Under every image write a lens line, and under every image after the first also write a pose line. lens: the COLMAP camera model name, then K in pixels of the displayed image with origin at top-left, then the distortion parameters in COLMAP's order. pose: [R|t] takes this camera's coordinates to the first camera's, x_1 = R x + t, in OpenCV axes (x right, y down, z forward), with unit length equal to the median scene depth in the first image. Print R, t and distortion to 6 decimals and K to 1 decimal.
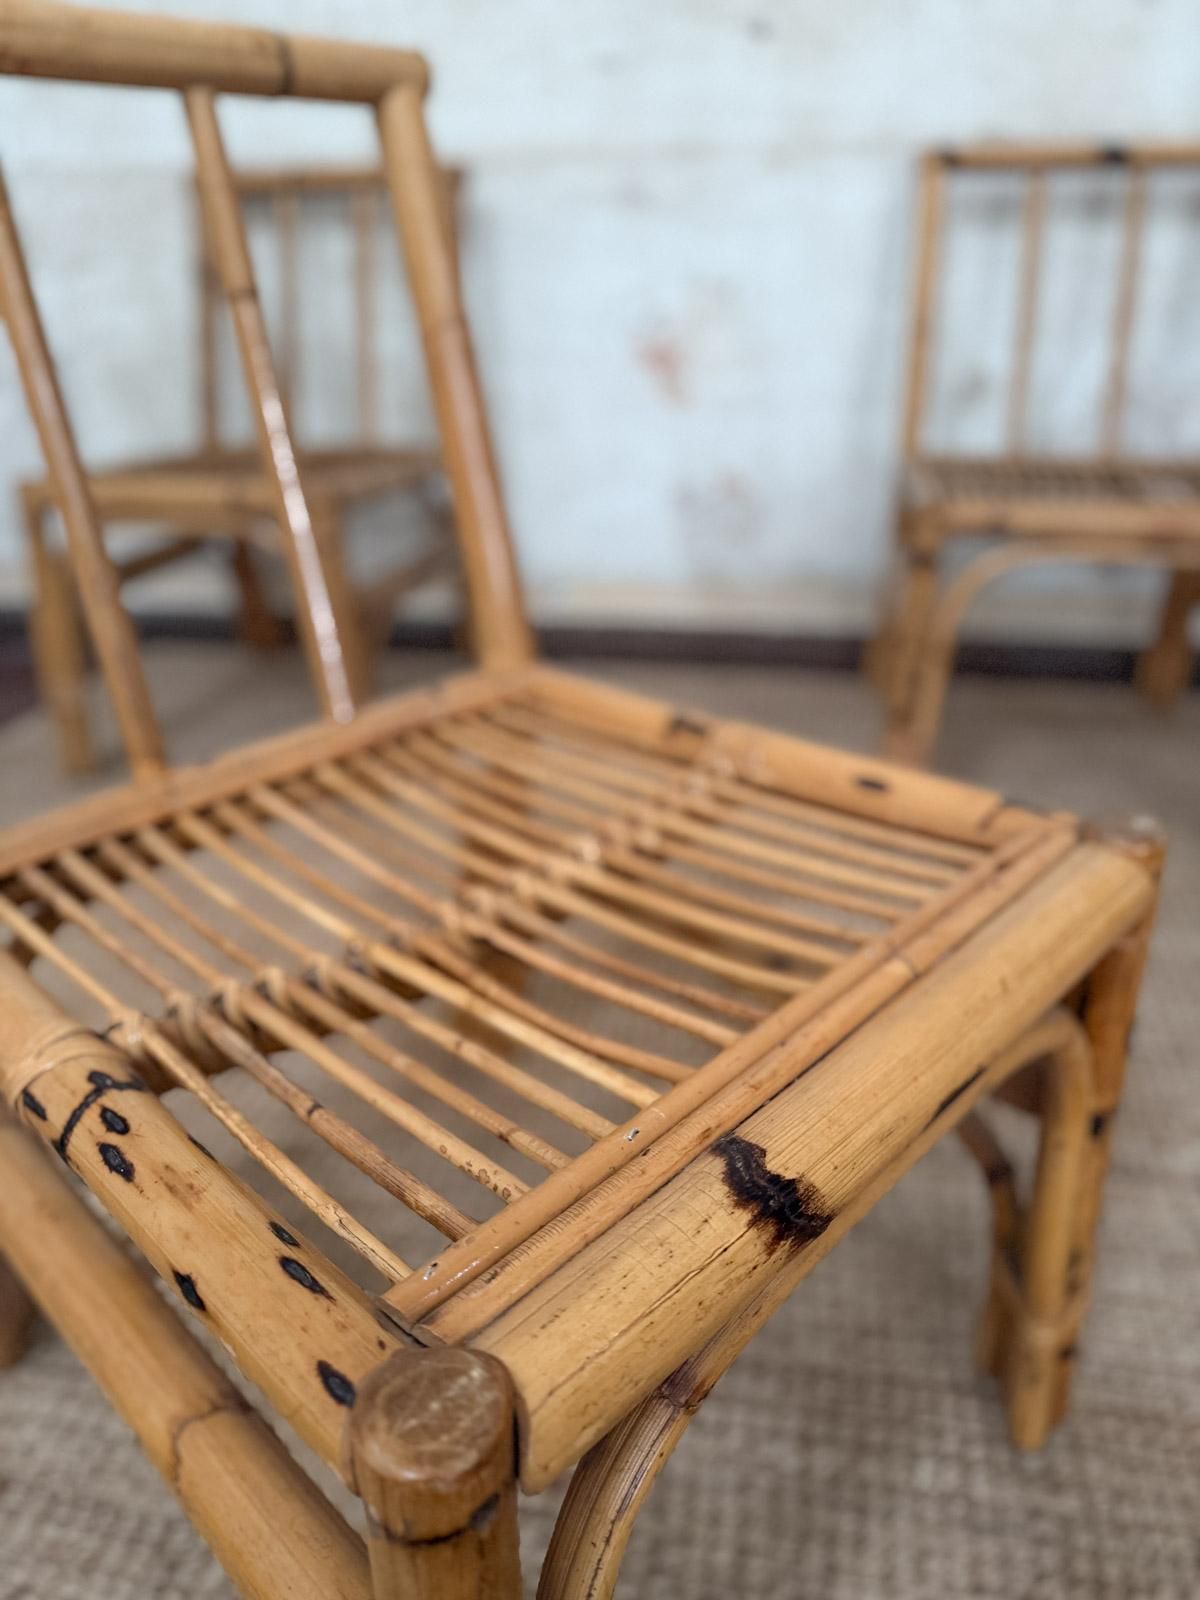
lens RADIAL K [[1174.8, 0, 606.3], [0, 1174.8, 801.9], [0, 0, 1]] dist [0.021533, -0.024432]
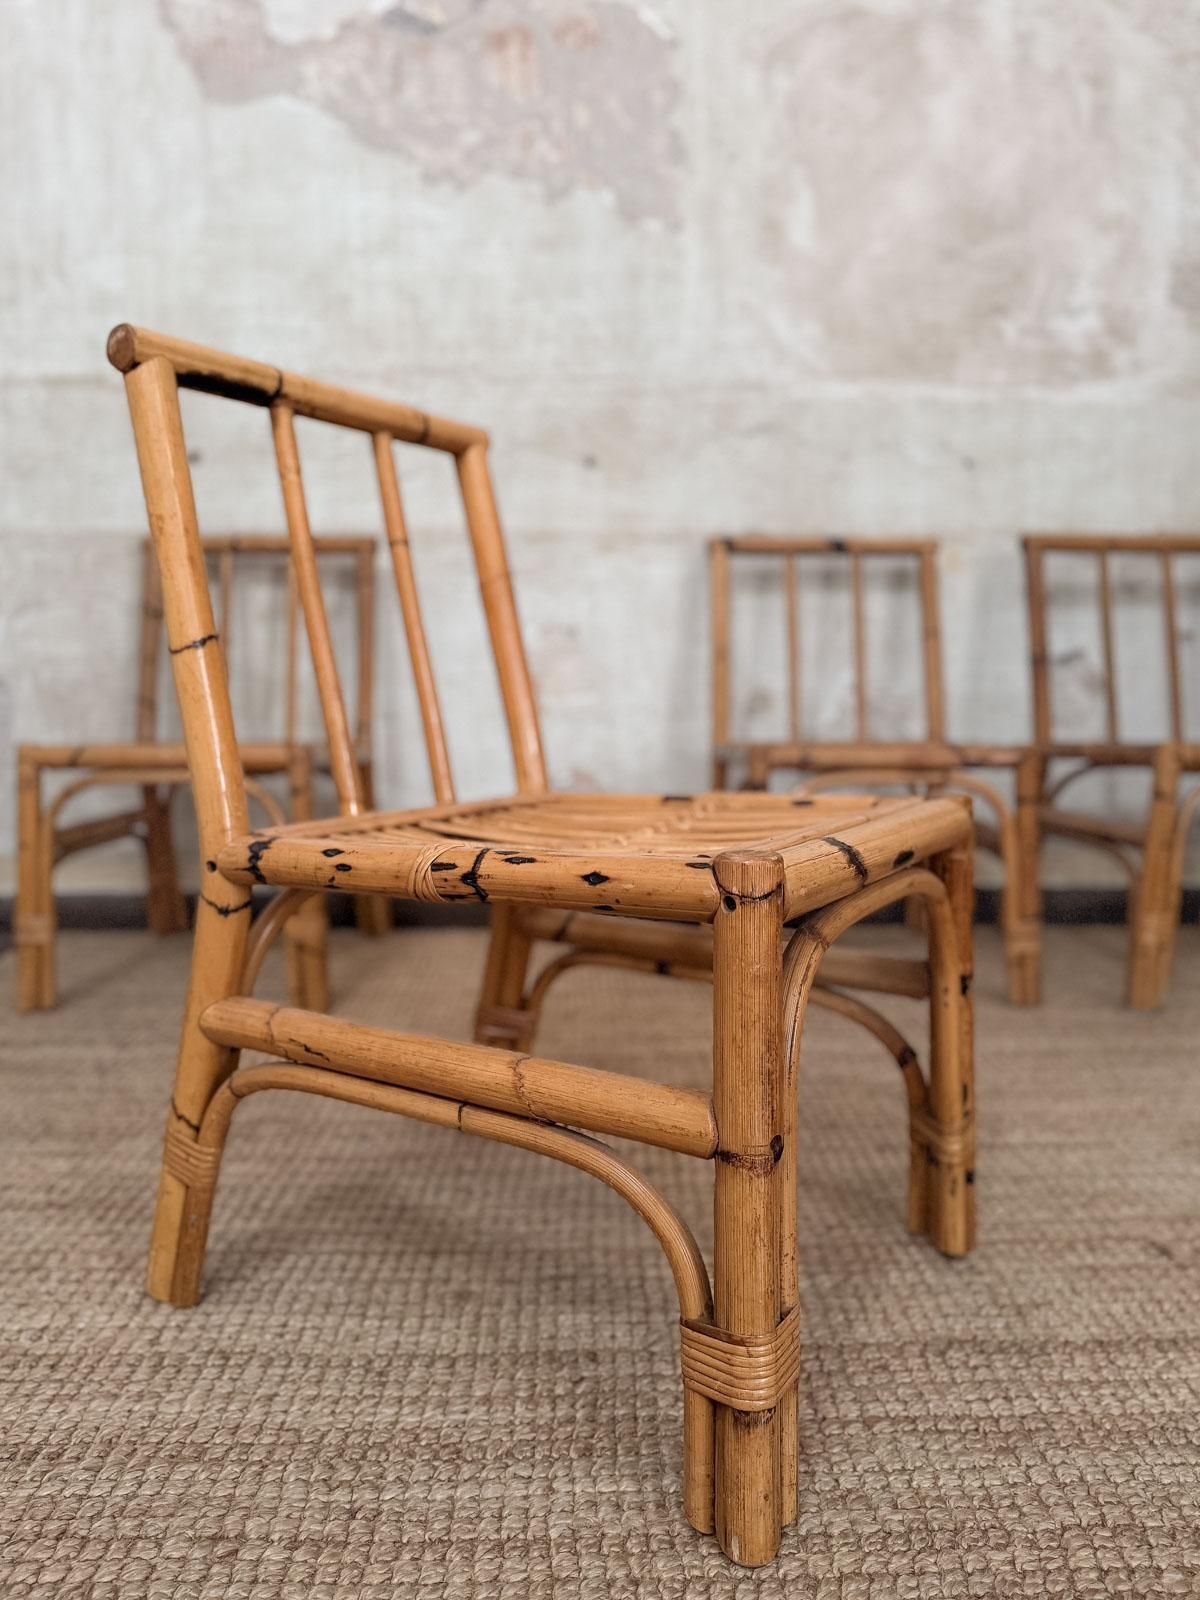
lens RADIAL K [[1174.8, 0, 608.2], [0, 1174.8, 786.1], [0, 0, 1]] dist [0.021533, -0.024432]
pose [[0.978870, -0.009683, 0.204253, -0.145137], [0.077300, 0.942280, -0.325781, 0.180929], [-0.189309, 0.334686, 0.923118, -0.186878]]
